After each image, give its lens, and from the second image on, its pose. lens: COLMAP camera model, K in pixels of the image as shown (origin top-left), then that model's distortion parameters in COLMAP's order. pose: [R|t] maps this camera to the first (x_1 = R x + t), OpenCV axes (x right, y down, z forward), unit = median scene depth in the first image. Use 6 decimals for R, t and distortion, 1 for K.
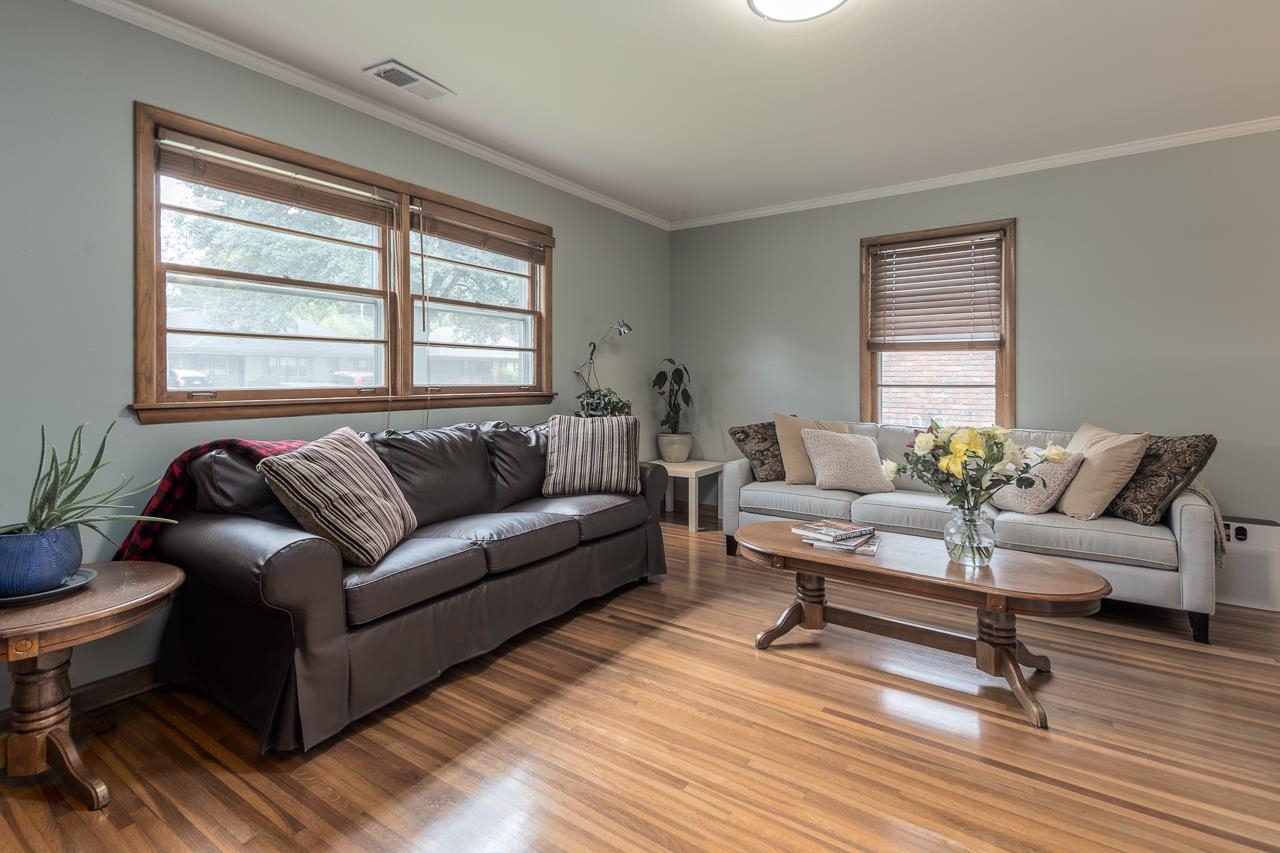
lens RADIAL K [[615.8, 0, 656.9], [0, 615.8, 382.2], [0, 0, 1]] dist [0.046485, -0.017684]
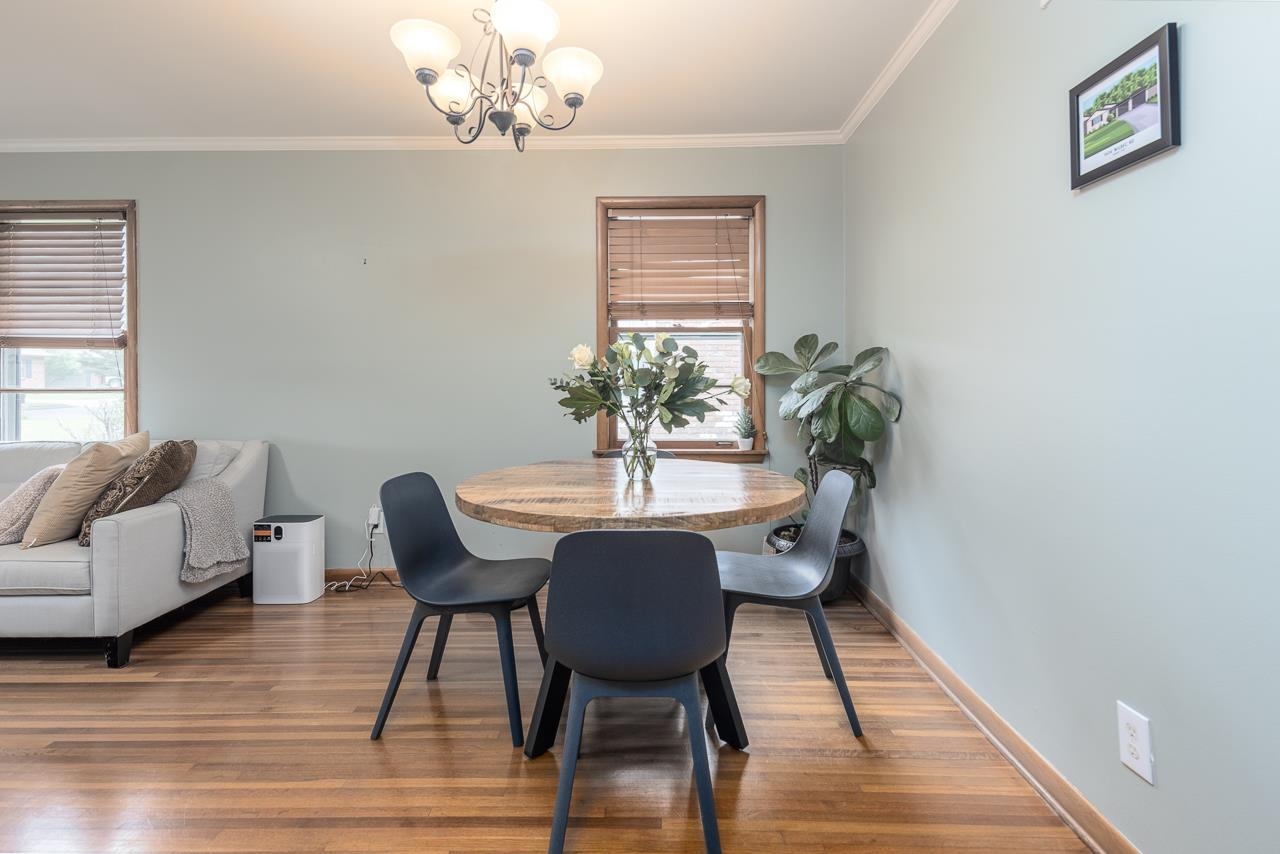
lens RADIAL K [[615.8, 0, 651.5], [0, 615.8, 381.0], [0, 0, 1]] dist [0.046485, -0.017684]
pose [[0.827874, -0.000759, 0.560914, 0.850450], [0.001933, 0.999997, -0.001500, -0.005202], [-0.560911, 0.002326, 0.827873, -0.183158]]
